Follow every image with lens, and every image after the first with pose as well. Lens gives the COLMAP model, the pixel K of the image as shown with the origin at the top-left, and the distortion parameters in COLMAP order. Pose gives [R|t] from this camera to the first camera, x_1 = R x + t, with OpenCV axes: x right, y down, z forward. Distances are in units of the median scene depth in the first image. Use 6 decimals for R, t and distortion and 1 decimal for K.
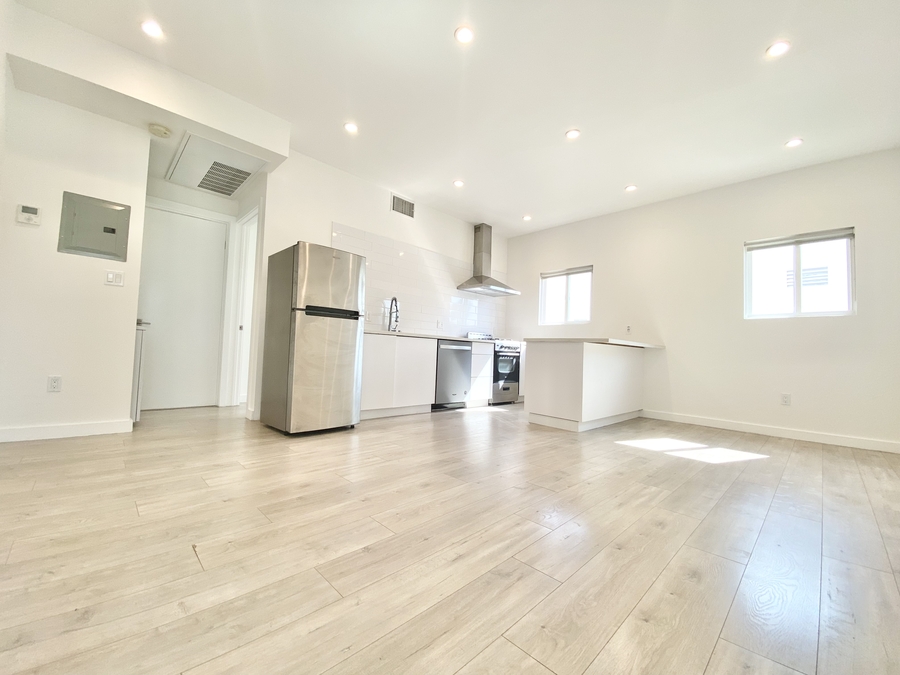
lens RADIAL K [[359.5, 0, 450.0], [0, 359.5, 337.5], [0, 0, 1]] dist [0.001195, 0.000101]
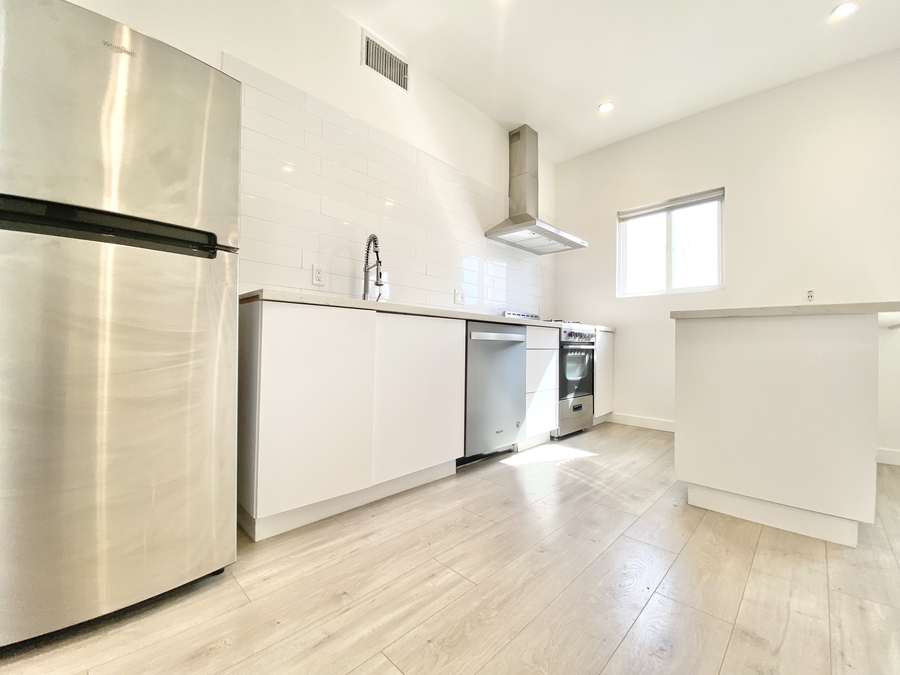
lens RADIAL K [[366.7, 0, 447.6], [0, 366.7, 338.5], [0, 0, 1]] dist [0.001863, -0.013028]
pose [[0.999676, -0.022830, 0.011271, -0.054657], [0.022513, 0.999369, 0.027481, 0.012787], [-0.011891, -0.027218, 0.999559, 0.437385]]
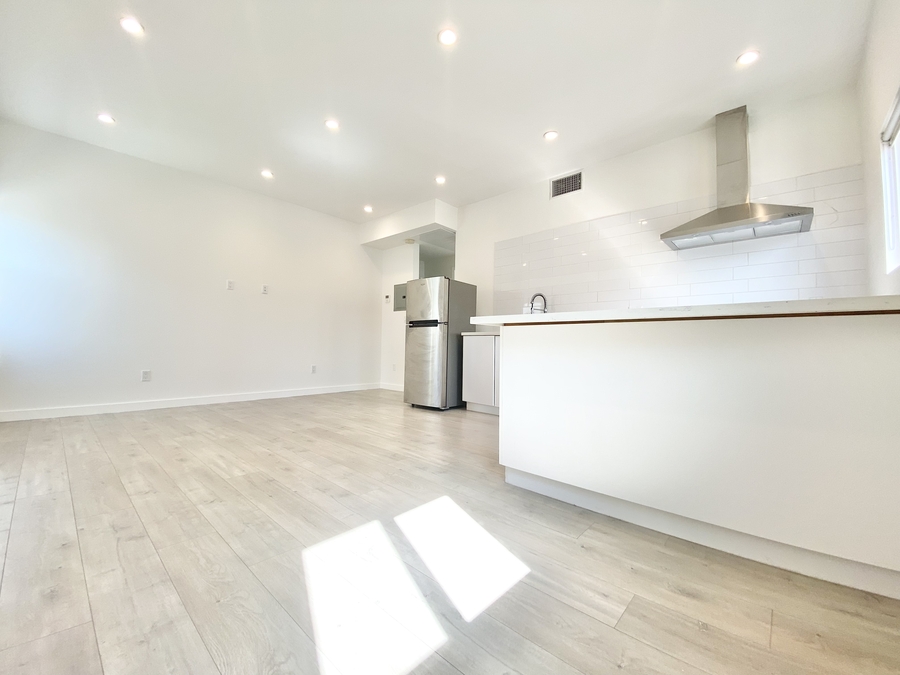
lens RADIAL K [[368.5, 0, 446.0], [0, 368.5, 332.9], [0, 0, 1]] dist [0.001074, 0.042074]
pose [[0.052459, -0.067374, -0.996348, 0.668669], [0.027118, 0.997450, -0.066021, 0.038621], [0.998255, -0.023556, 0.054153, 0.609138]]
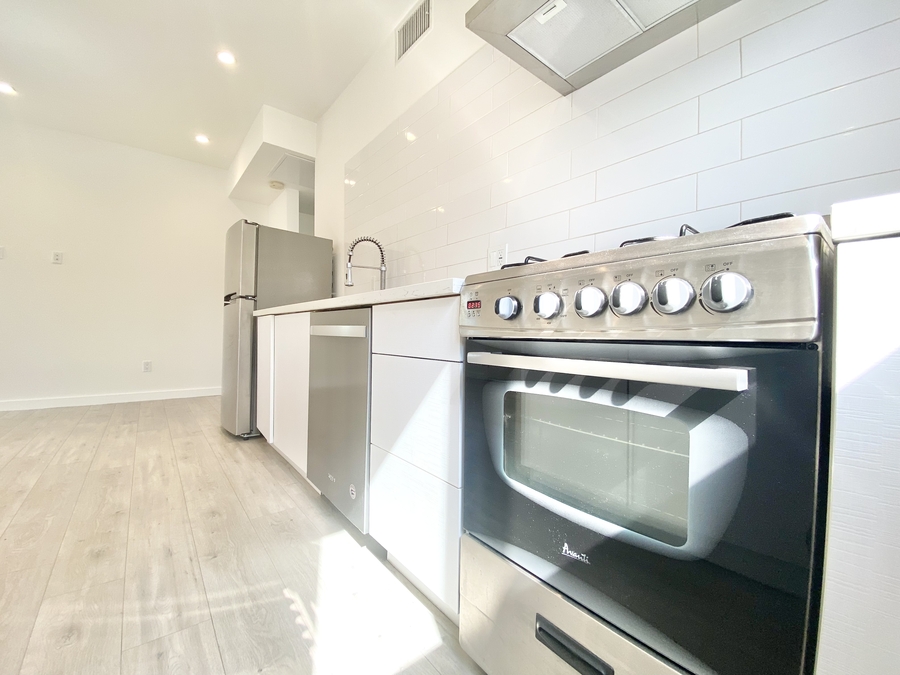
lens RADIAL K [[366.7, 0, 447.6], [0, 366.7, 338.5], [0, 0, 1]] dist [0.001863, -0.013028]
pose [[-0.093641, -0.029050, -0.995182, 0.294194], [0.023415, 0.999234, -0.031371, 0.041798], [0.995331, -0.026239, -0.092889, 1.001086]]
